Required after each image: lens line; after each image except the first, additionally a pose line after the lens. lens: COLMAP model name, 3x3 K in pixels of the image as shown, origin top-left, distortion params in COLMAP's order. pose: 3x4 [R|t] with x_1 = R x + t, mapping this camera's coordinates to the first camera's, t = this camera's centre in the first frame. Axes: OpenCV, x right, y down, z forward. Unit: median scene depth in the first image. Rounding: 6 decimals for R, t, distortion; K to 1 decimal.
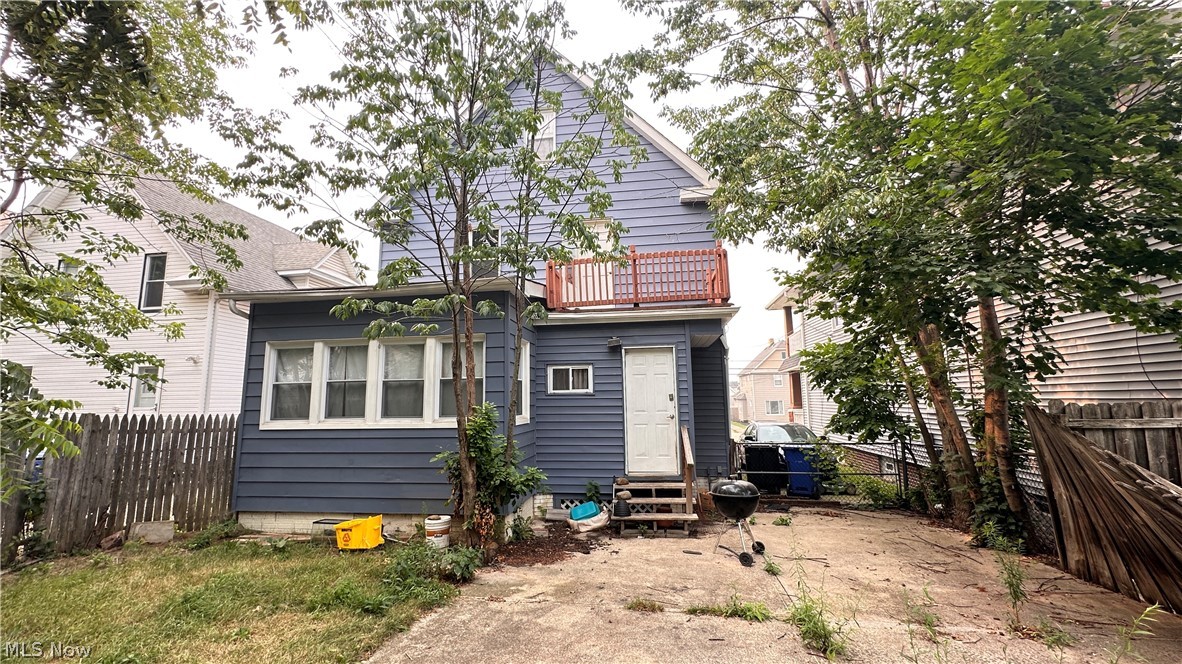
lens RADIAL K [[473.0, 0, 584.0], [0, 473.0, 328.5], [0, 0, 1]] dist [-0.000219, 0.000097]
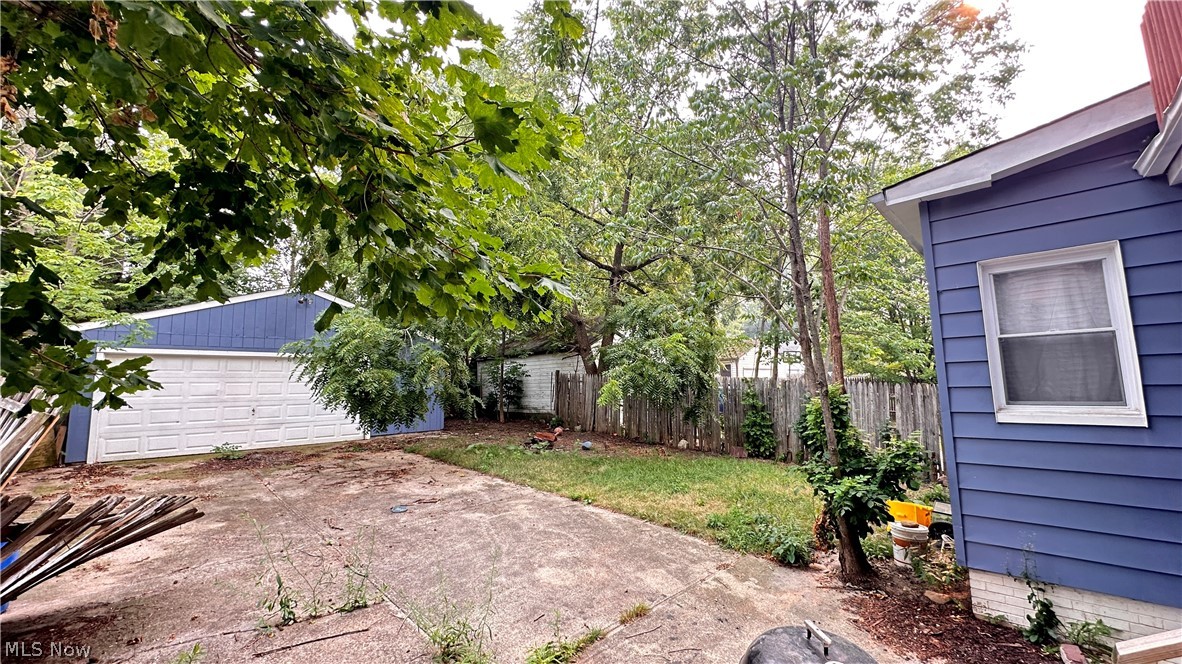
lens RADIAL K [[473.0, 0, 587.7], [0, 473.0, 326.8], [0, 0, 1]] dist [-0.000219, 0.000097]
pose [[-0.588761, -0.071116, -0.805173, 0.930519], [0.155295, 0.967613, -0.199019, 0.216796], [0.793249, -0.242214, -0.558648, 1.532301]]
